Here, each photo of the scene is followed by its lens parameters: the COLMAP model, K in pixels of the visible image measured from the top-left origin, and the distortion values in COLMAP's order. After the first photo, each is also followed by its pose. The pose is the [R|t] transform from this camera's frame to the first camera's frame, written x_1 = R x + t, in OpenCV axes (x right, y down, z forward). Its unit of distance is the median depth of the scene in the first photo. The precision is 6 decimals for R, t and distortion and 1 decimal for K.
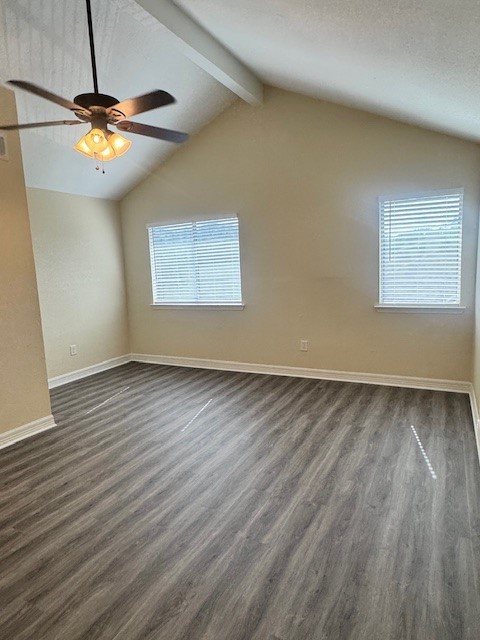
lens RADIAL K [[387.1, 0, 240.5], [0, 387.1, 320.2], [0, 0, 1]] dist [0.002081, 0.000986]
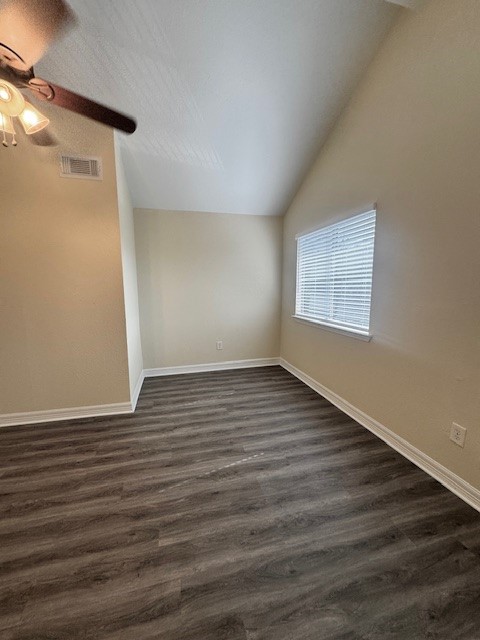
lens RADIAL K [[258.4, 0, 238.9], [0, 258.4, 318.5], [0, 0, 1]] dist [0.003572, 0.000150]
pose [[0.678404, 0.139659, -0.721293, 0.201327], [-0.132276, 0.988941, 0.067072, -0.076401], [0.722683, 0.049908, 0.689375, 0.549665]]
